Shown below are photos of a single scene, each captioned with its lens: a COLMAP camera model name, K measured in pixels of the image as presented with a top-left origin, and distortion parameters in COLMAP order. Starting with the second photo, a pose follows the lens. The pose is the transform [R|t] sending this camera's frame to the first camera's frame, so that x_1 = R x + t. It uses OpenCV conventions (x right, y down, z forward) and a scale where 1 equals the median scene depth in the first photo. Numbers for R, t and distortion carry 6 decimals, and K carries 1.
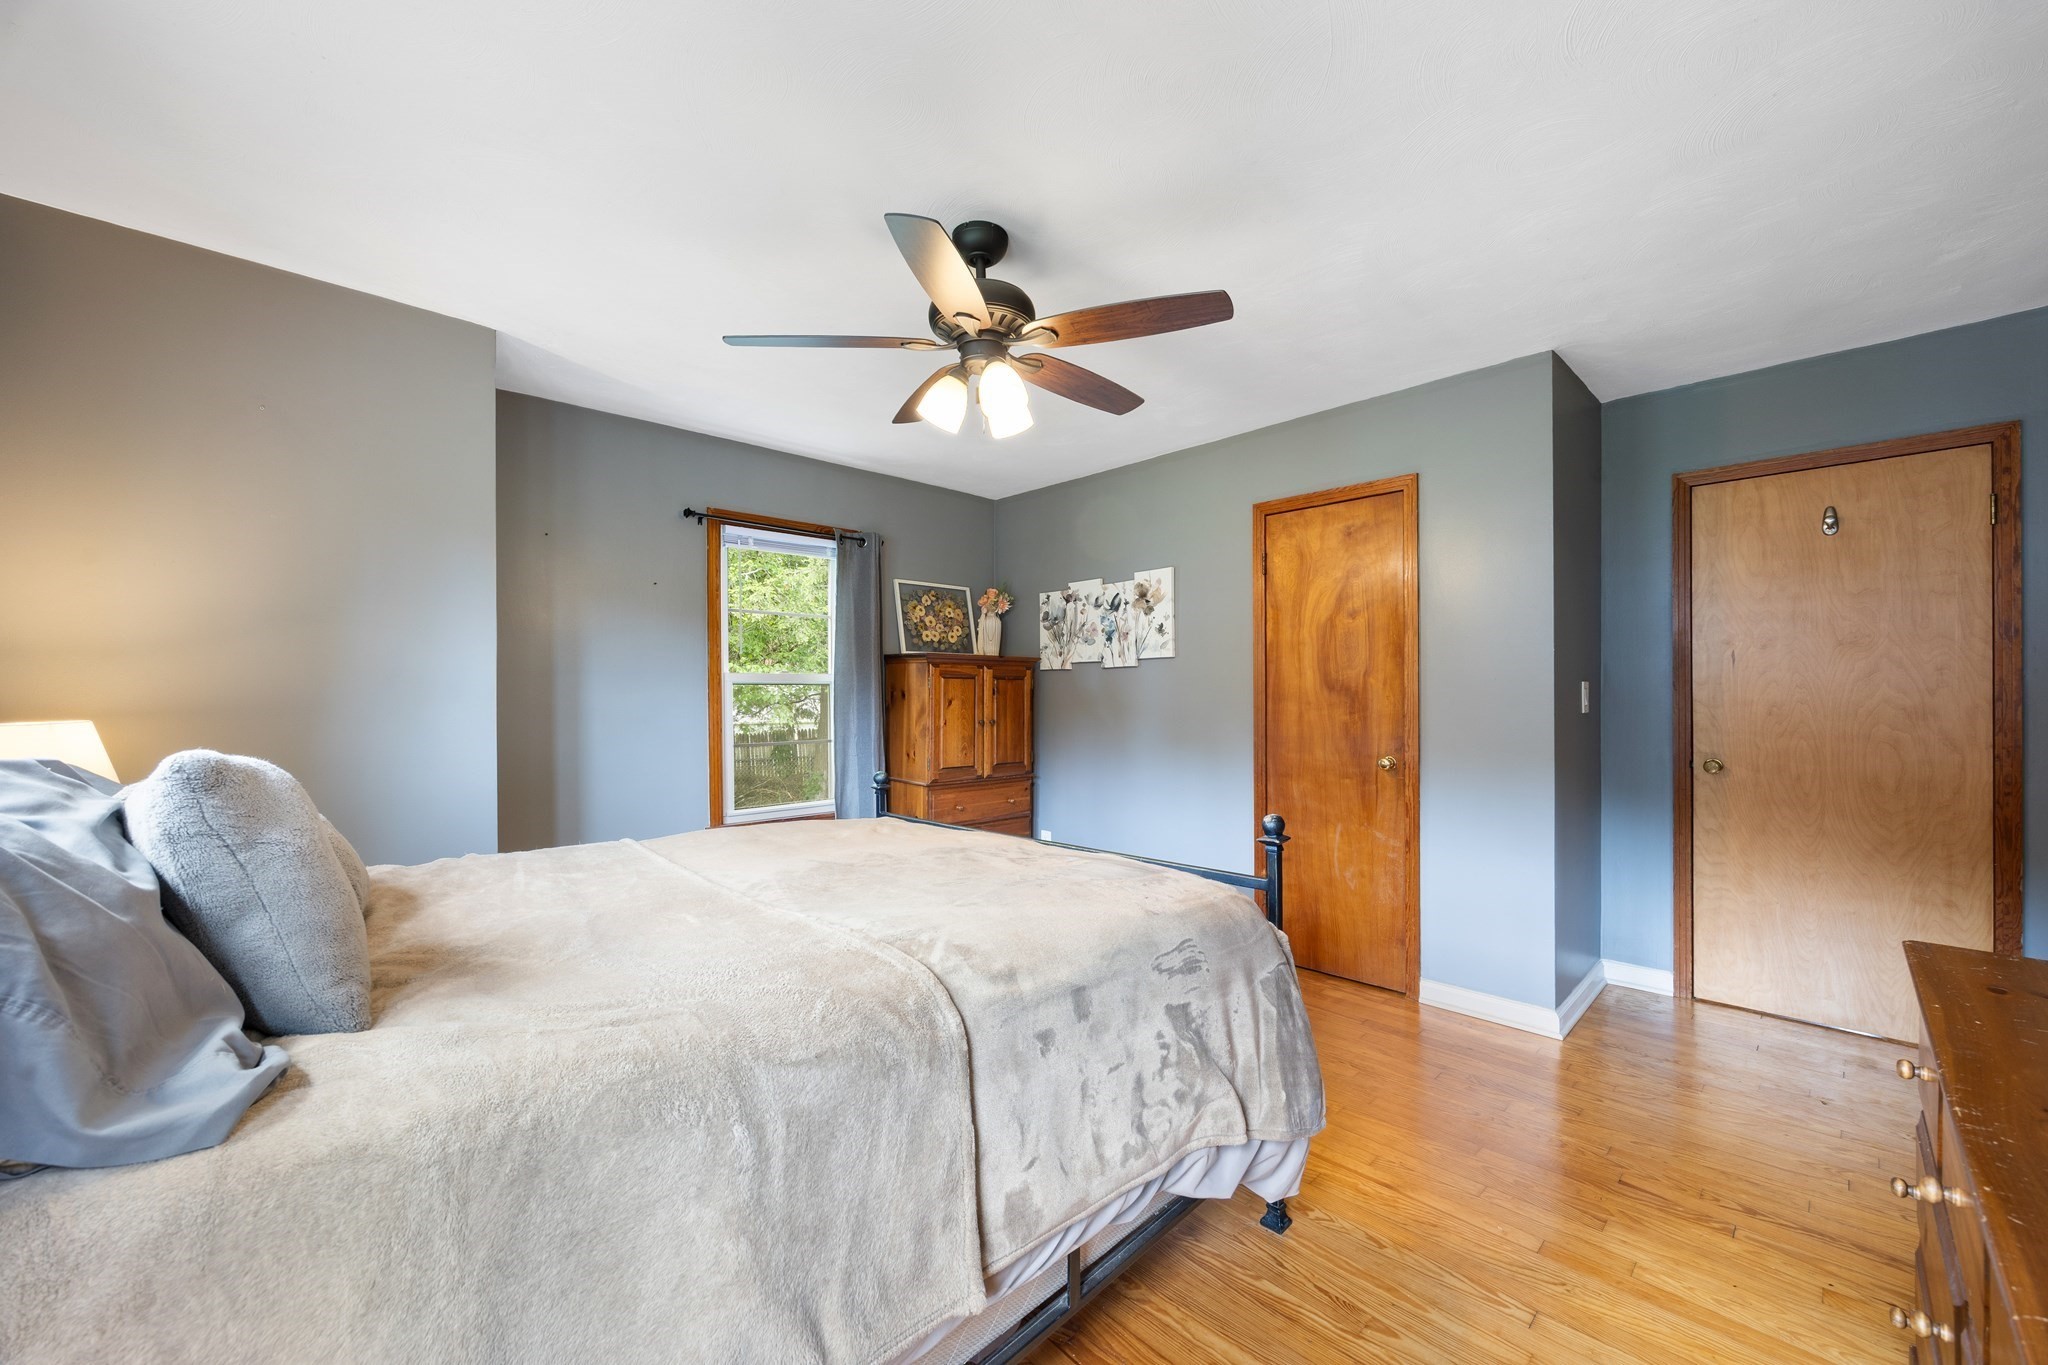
lens RADIAL K [[784.7, 0, 1025.7], [0, 784.7, 693.6], [0, 0, 1]] dist [-0.010089, -0.000565]
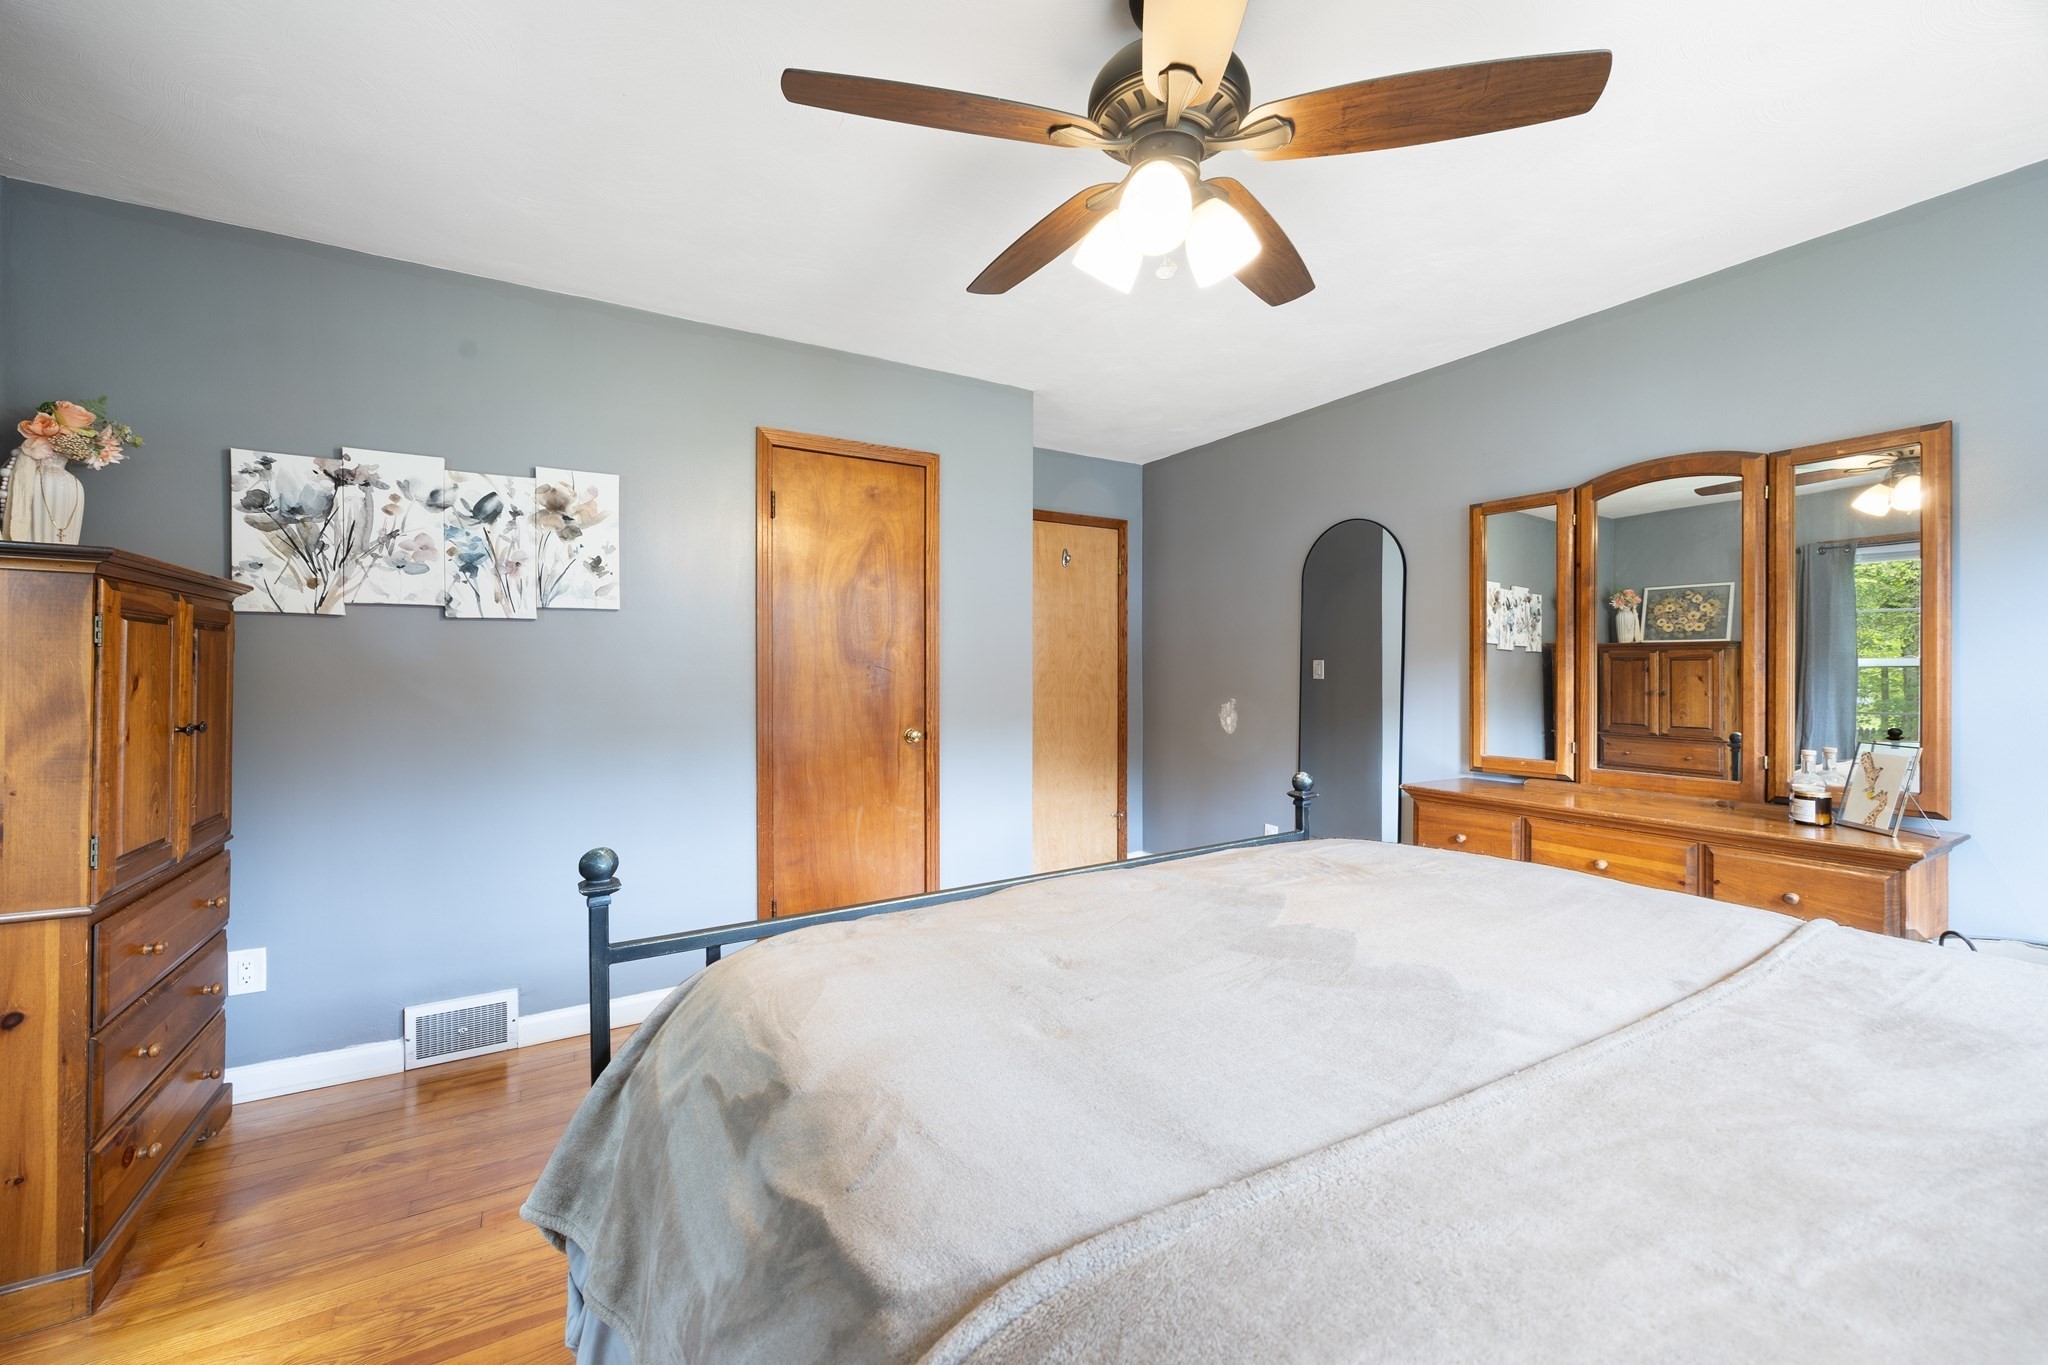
lens RADIAL K [[784.7, 0, 1023.1], [0, 784.7, 669.5], [0, 0, 1]] dist [-0.010089, -0.000565]
pose [[0.228630, -0.000198, 0.973513, -0.375513], [-0.005117, 0.999986, 0.001406, 0.001827], [-0.973500, -0.005303, 0.228625, 0.496430]]
